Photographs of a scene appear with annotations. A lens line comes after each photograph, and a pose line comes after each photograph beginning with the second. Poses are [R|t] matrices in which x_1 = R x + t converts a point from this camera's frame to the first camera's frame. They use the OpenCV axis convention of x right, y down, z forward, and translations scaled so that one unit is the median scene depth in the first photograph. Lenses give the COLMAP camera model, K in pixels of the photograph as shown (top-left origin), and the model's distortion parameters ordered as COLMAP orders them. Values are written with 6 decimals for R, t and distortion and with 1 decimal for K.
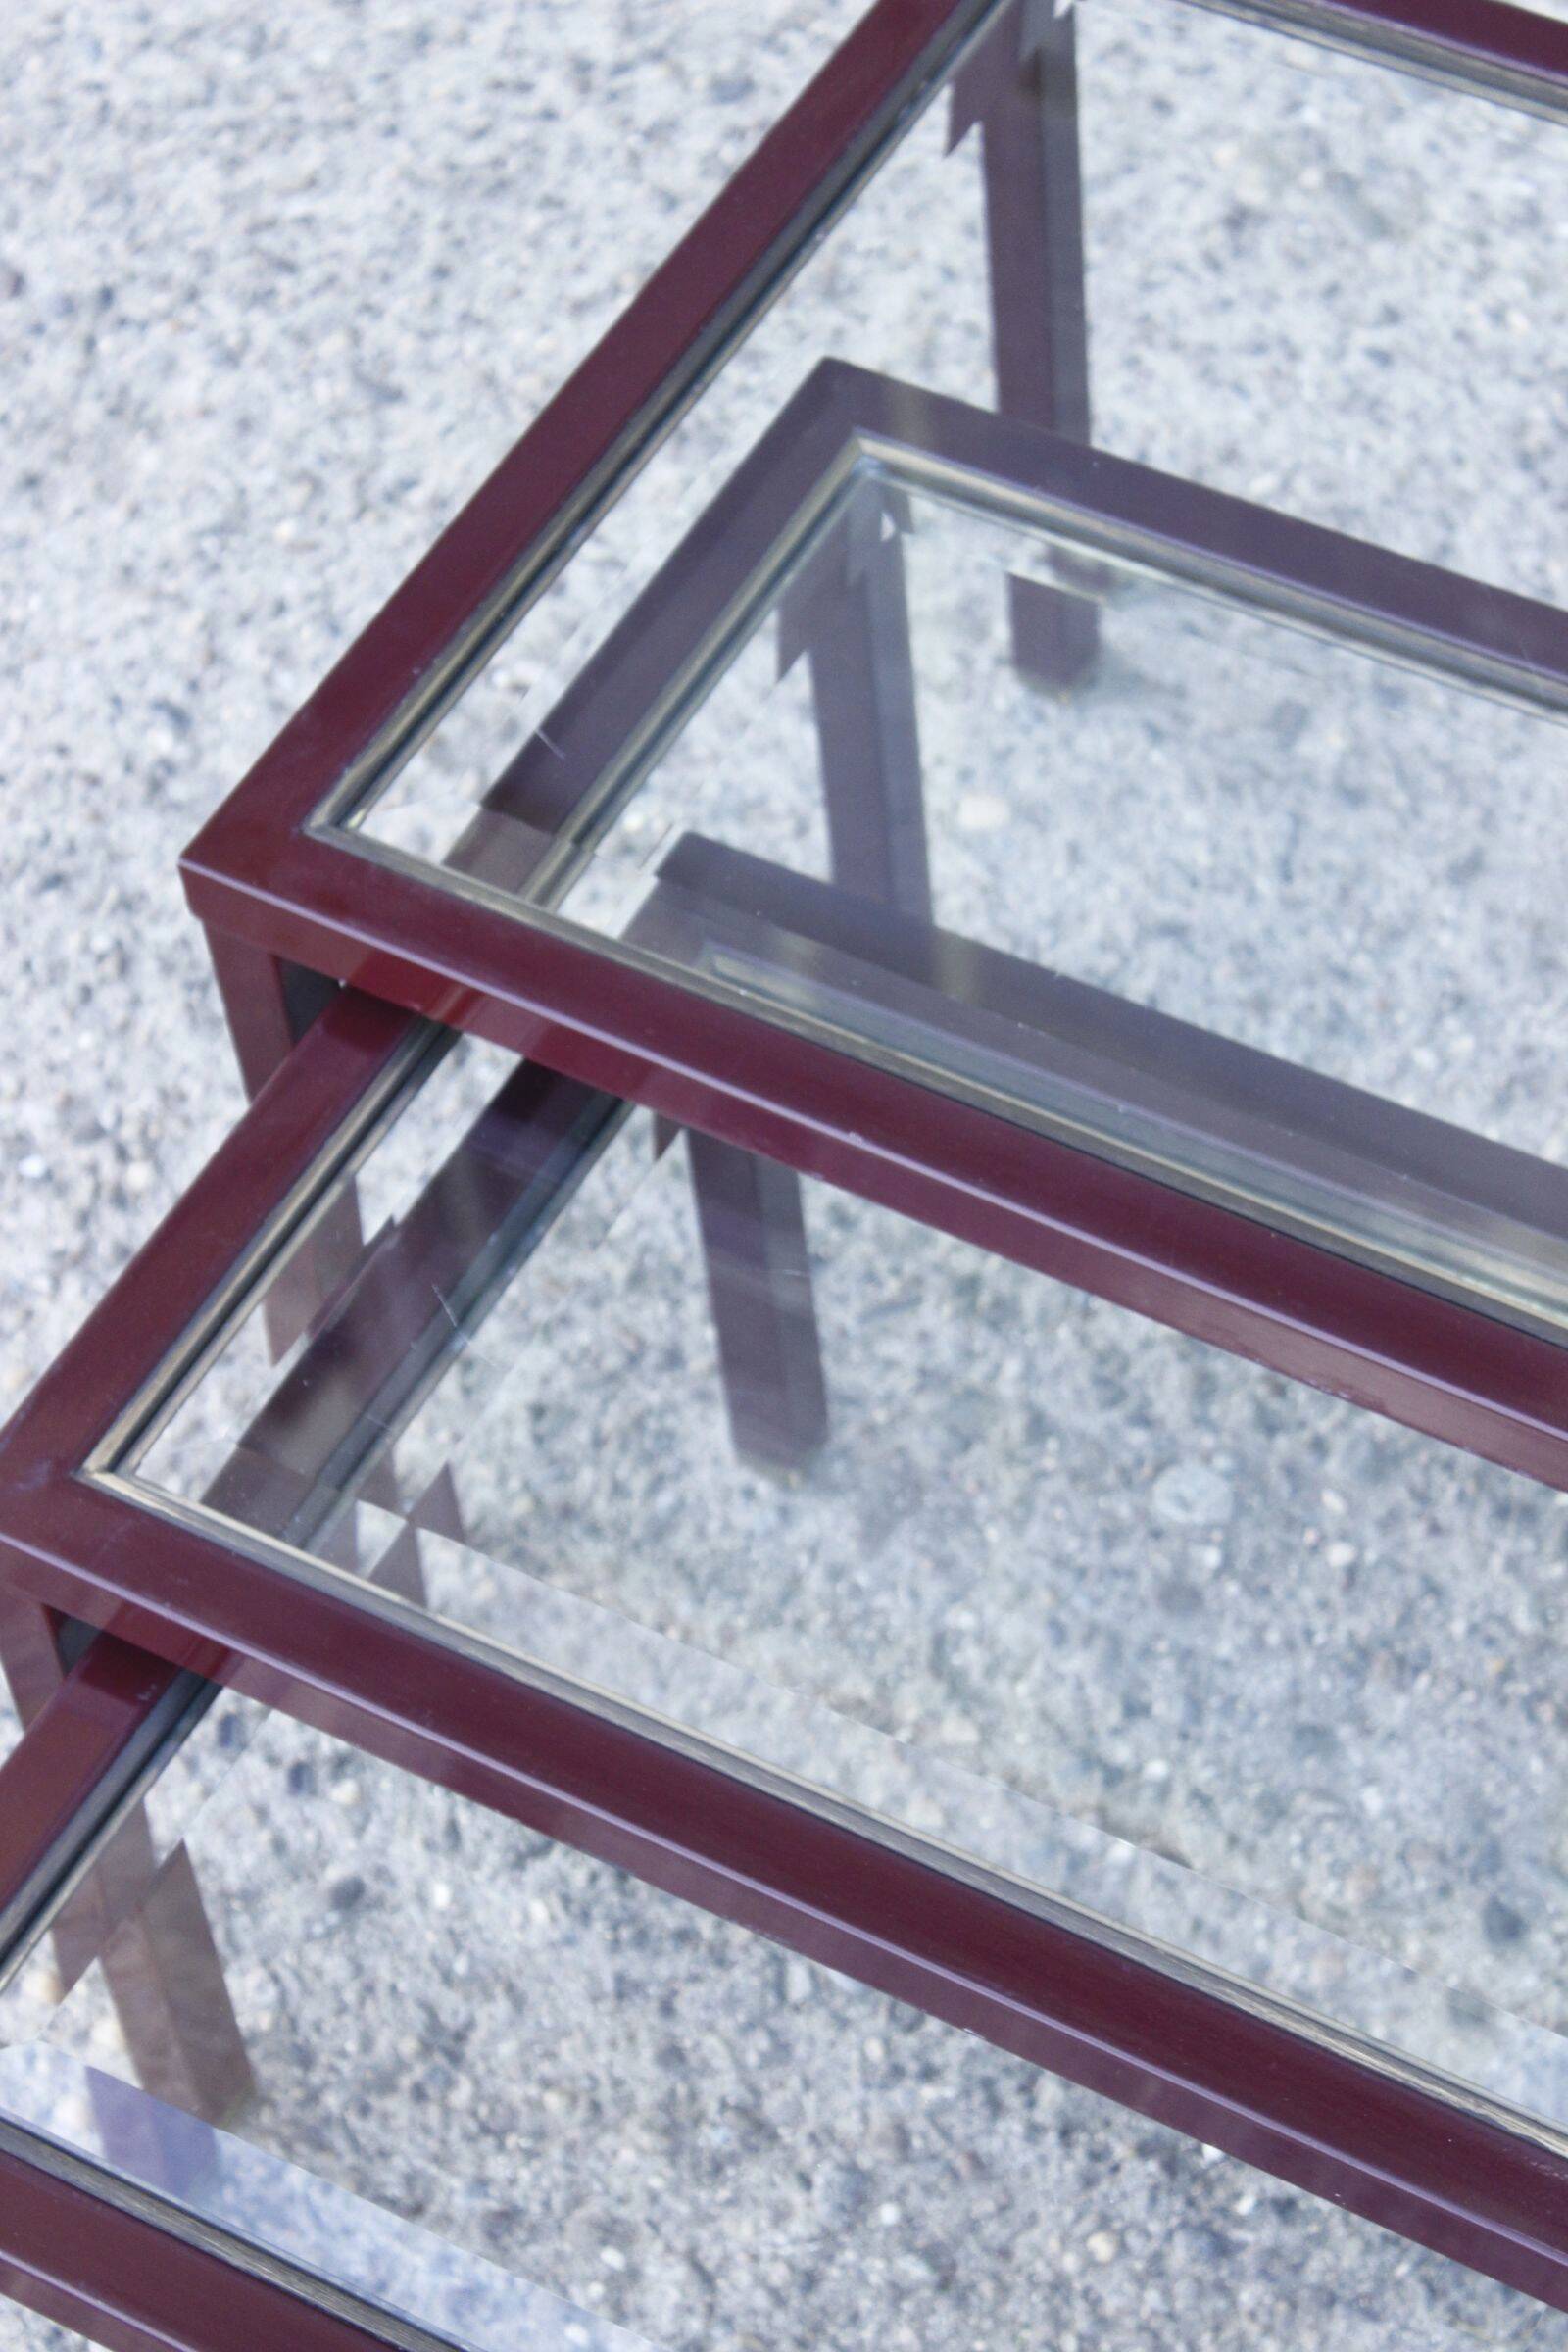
lens RADIAL K [[5484.2, 0, 803.8], [0, 5484.2, 1172.8], [0, 0, 1]] dist [0.106279, 0.000000]
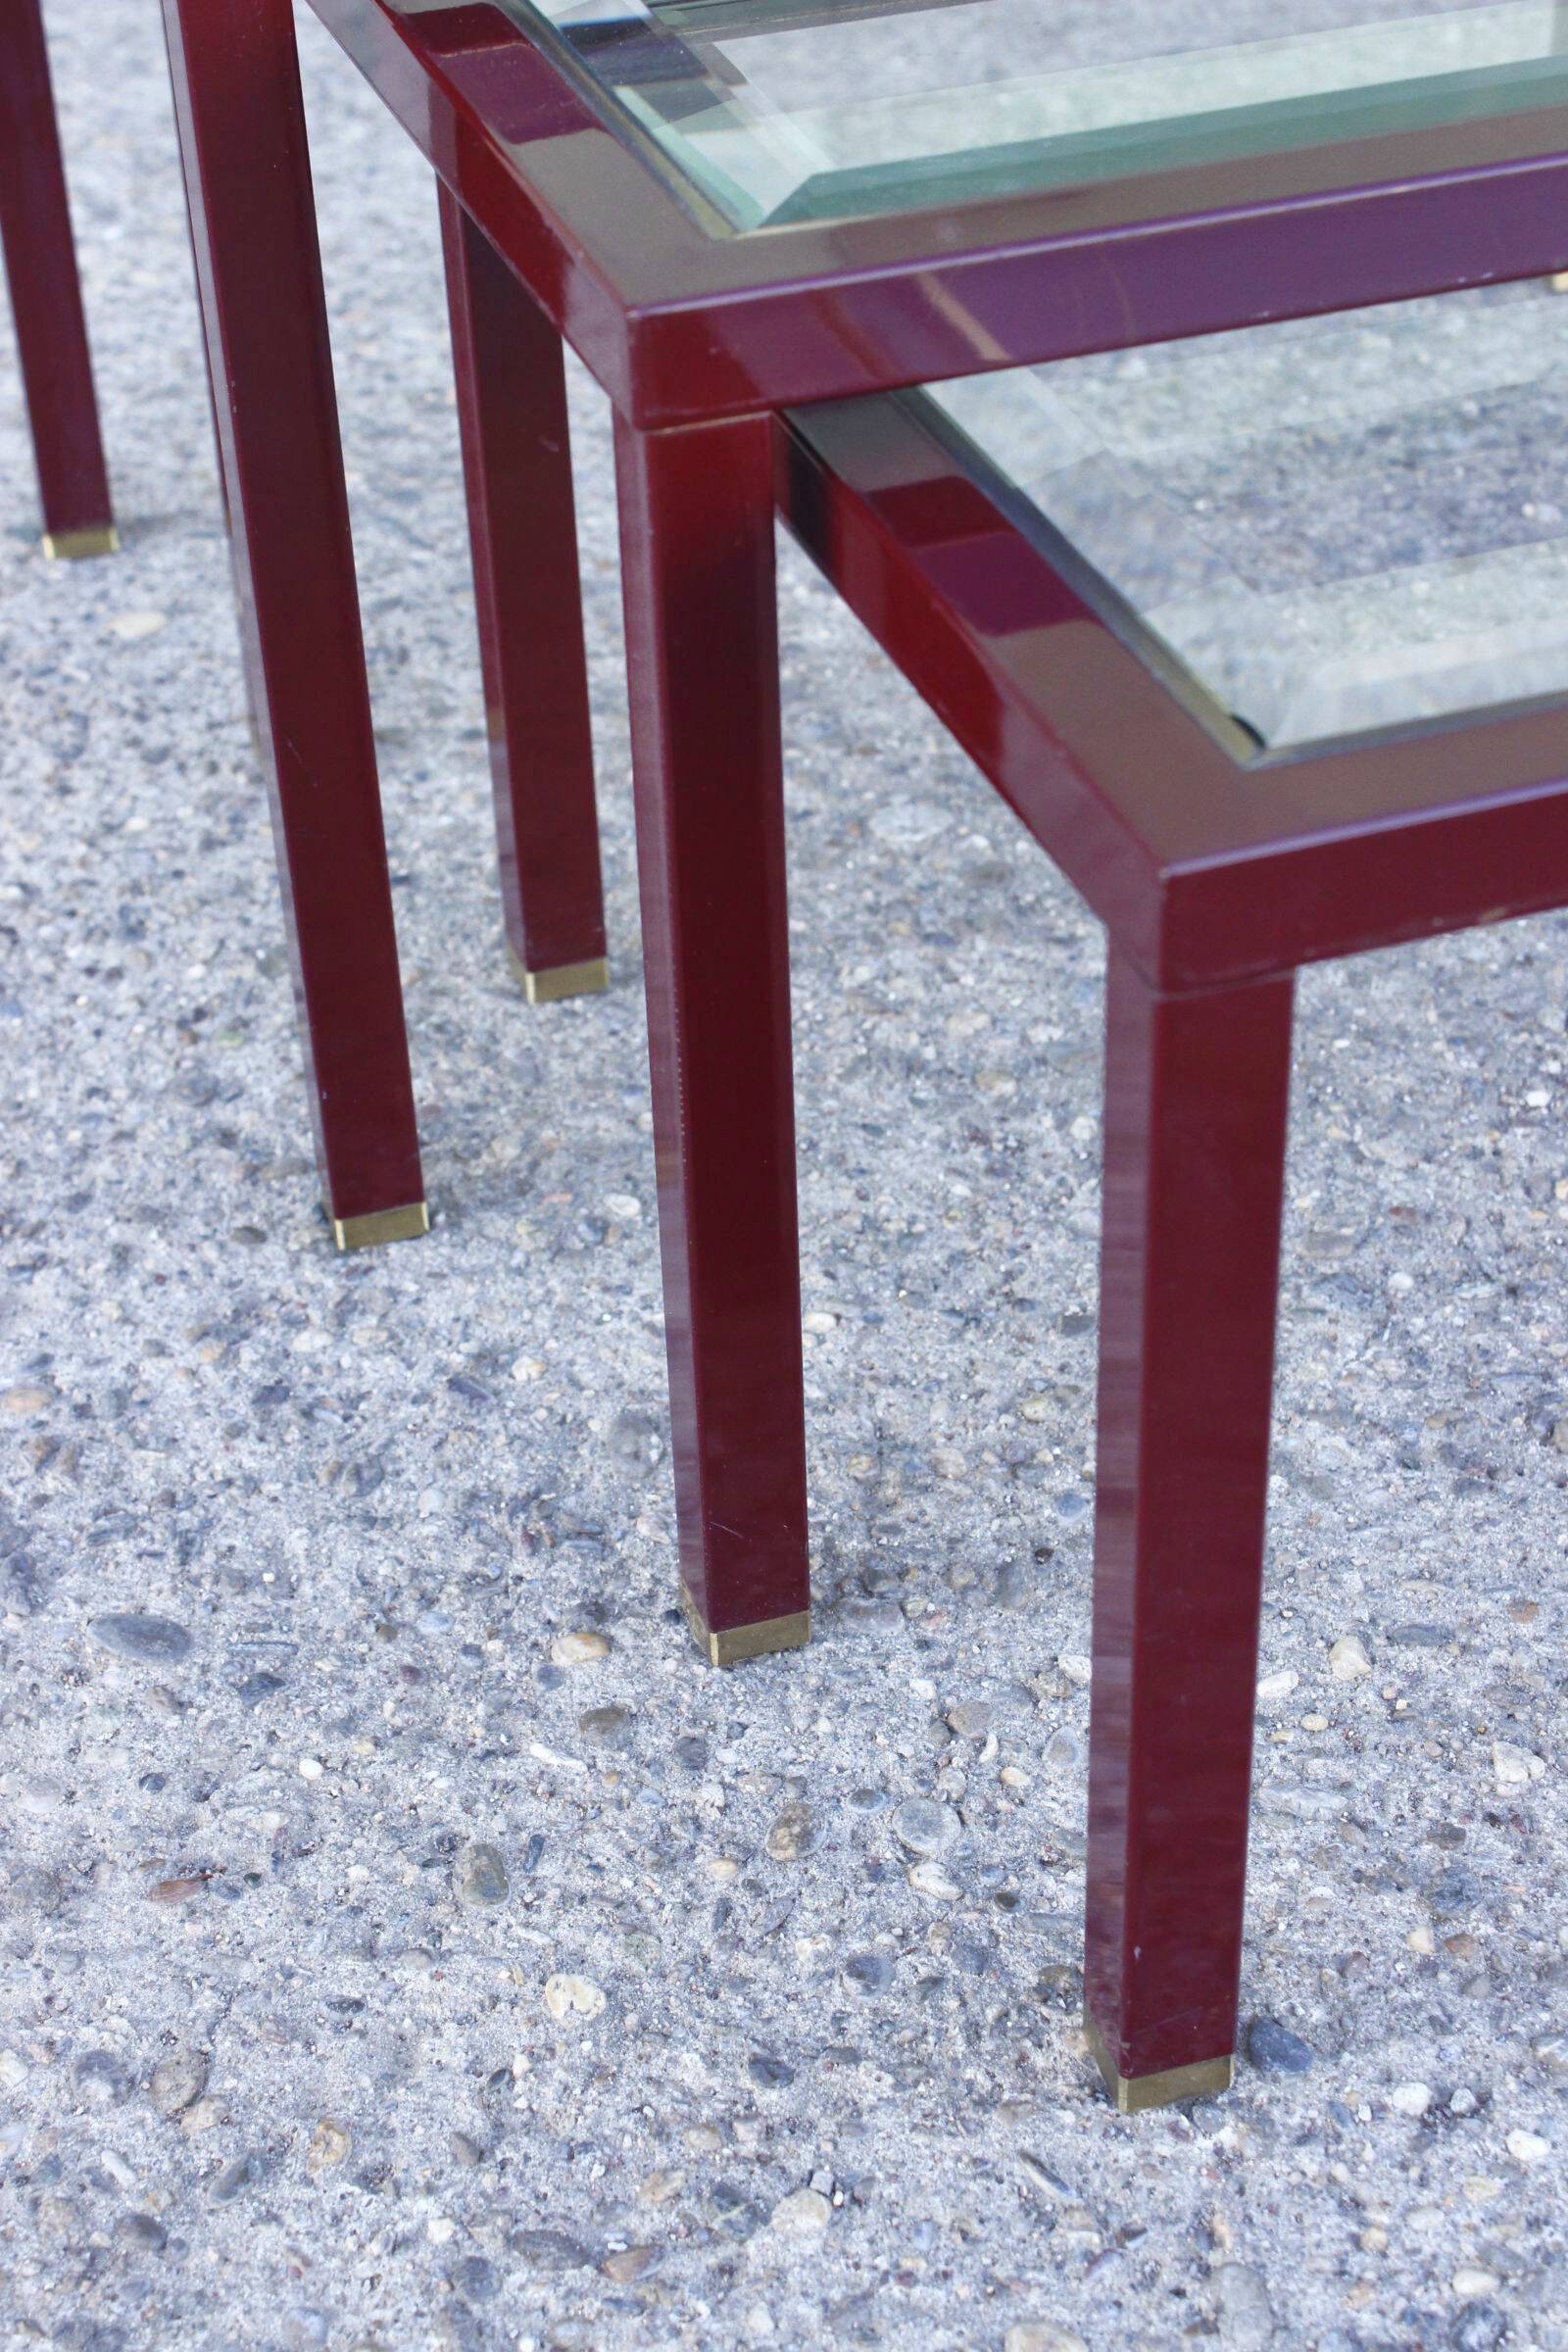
lens RADIAL K [[3819.3, 0, 762.2], [0, 3819.3, 1177.7], [0, 0, 1]] dist [0.022550, 0.000000]
pose [[0.667205, -0.403668, 0.626011, -0.369259], [0.588601, 0.800770, -0.110977, 0.159591], [-0.456493, 0.442515, 0.771877, 0.496769]]
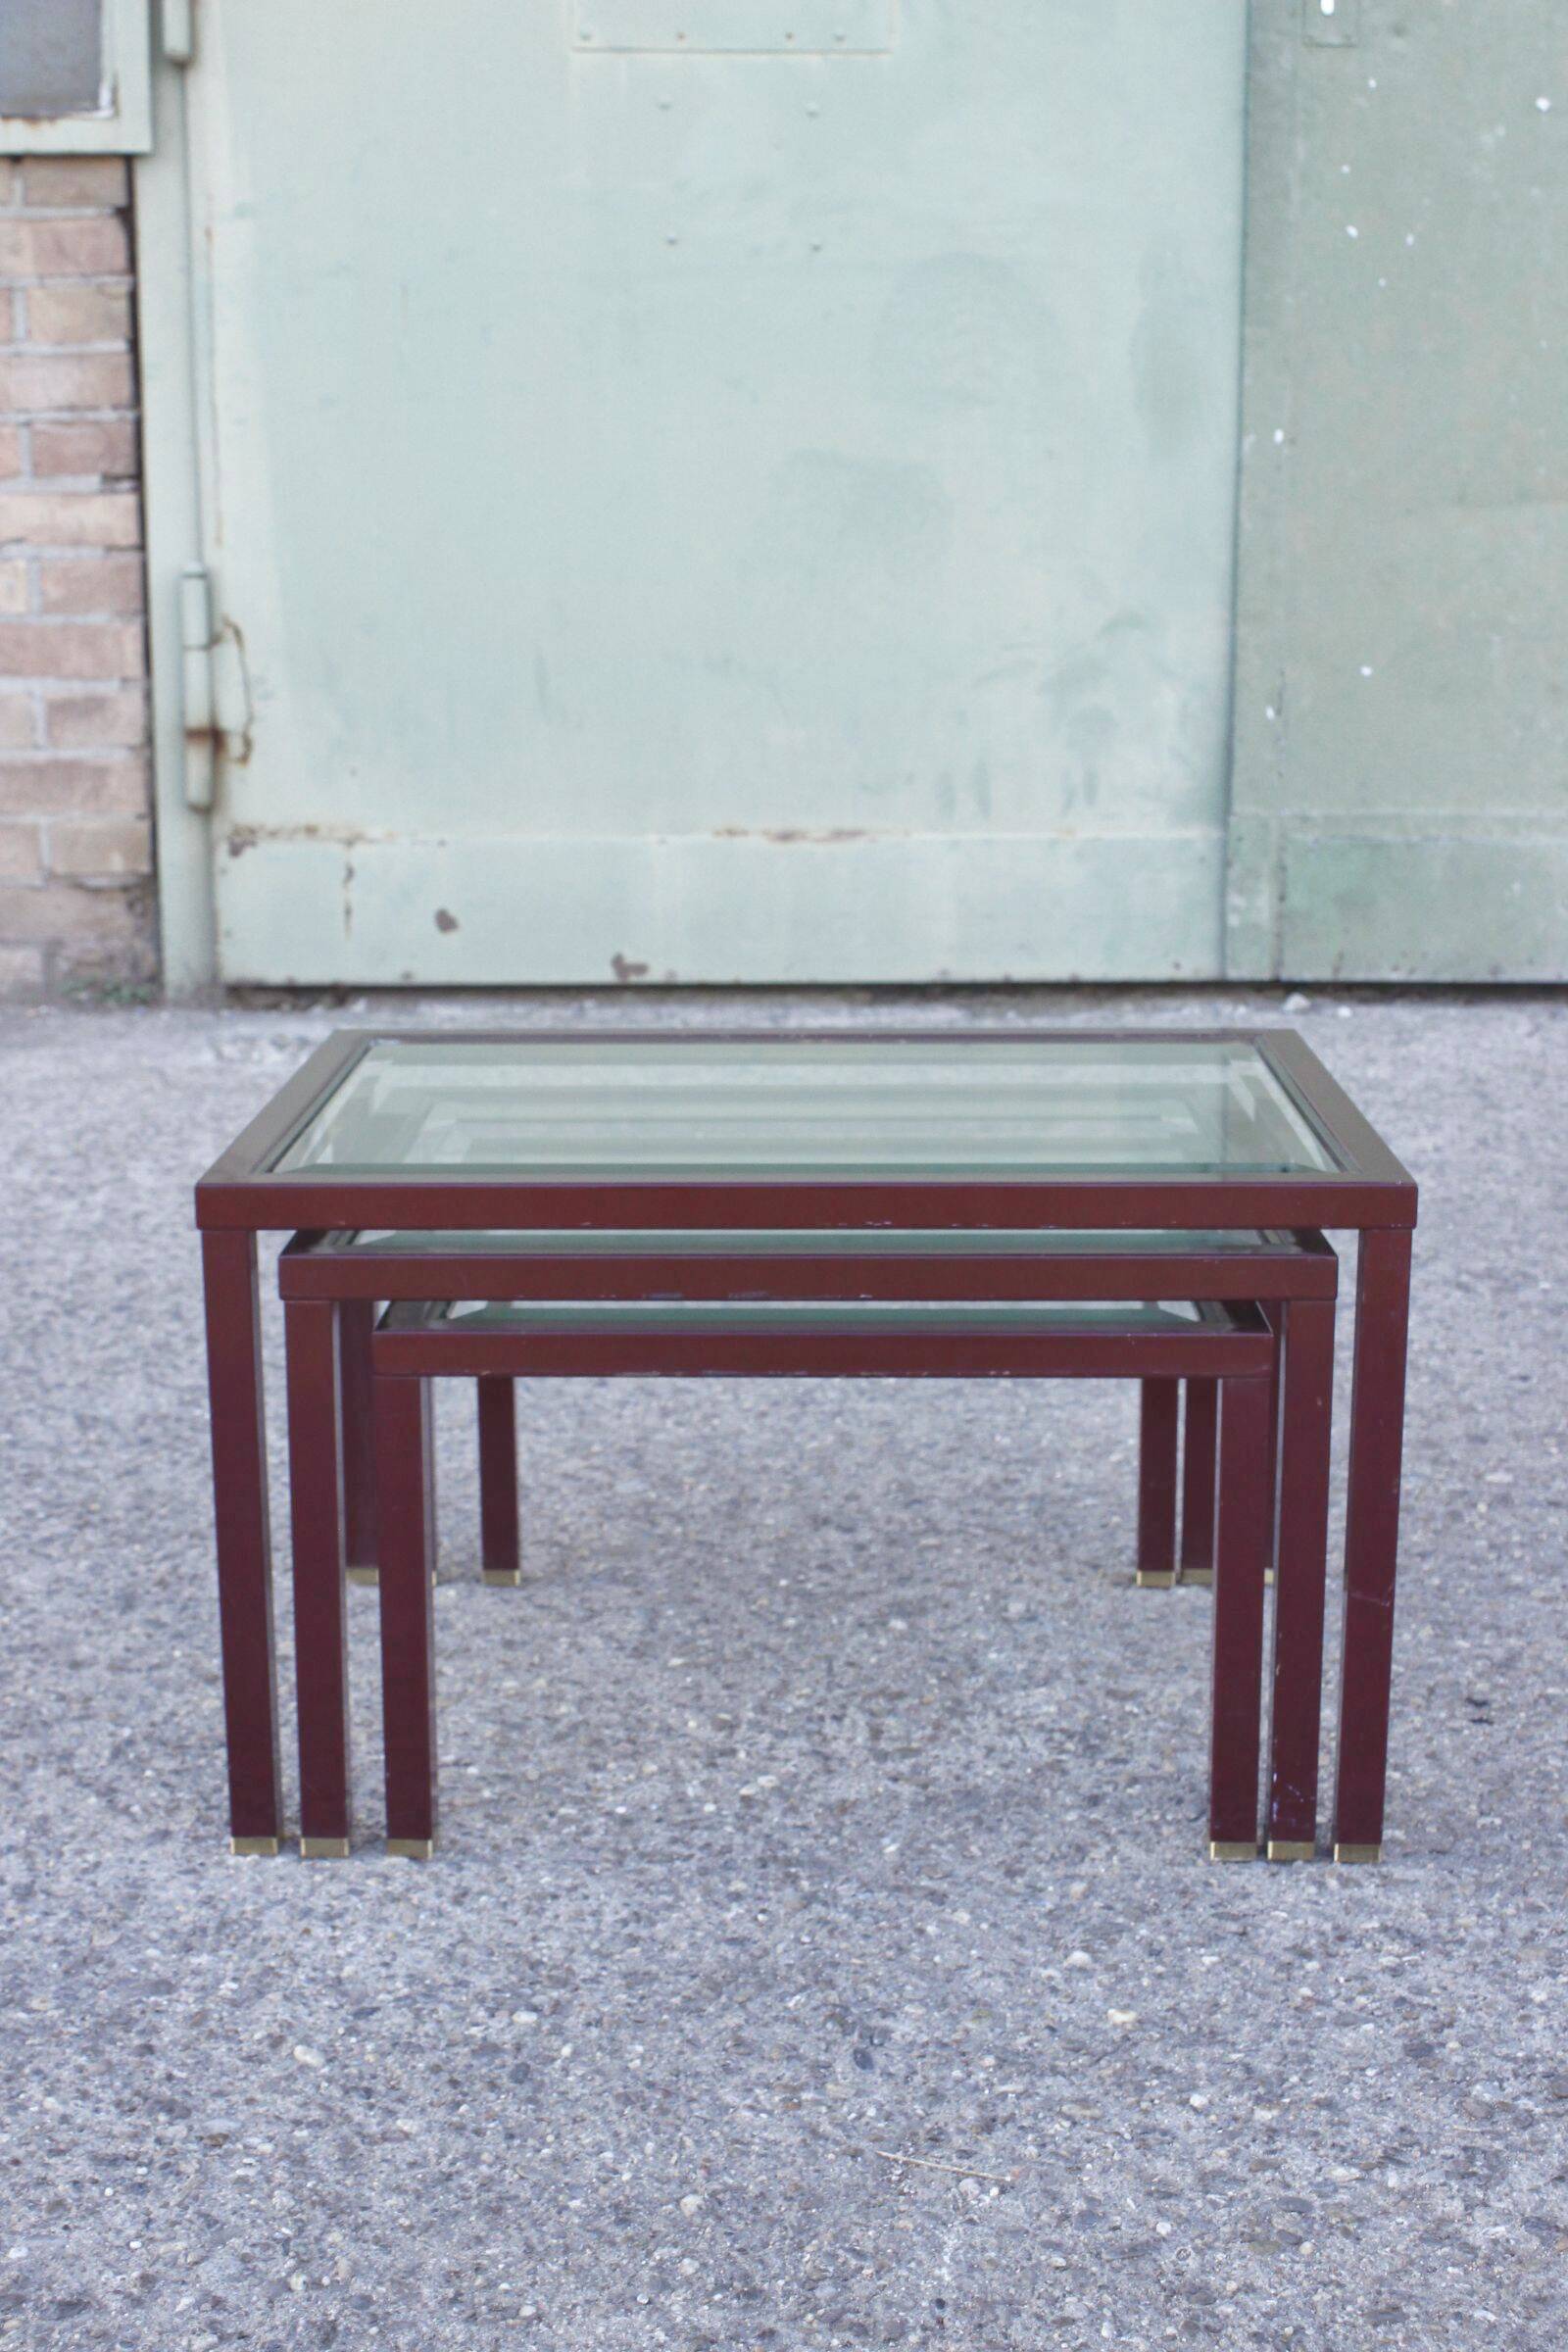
lens RADIAL K [[3222.9, 0, 812.8], [0, 3222.9, 1170.4], [0, 0, 1]] dist [-0.059929, 0.000000]
pose [[0.861968, -0.045210, 0.504942, -0.500263], [0.366883, 0.743005, -0.559768, 0.693251], [-0.349868, 0.667757, 0.657034, 0.016393]]
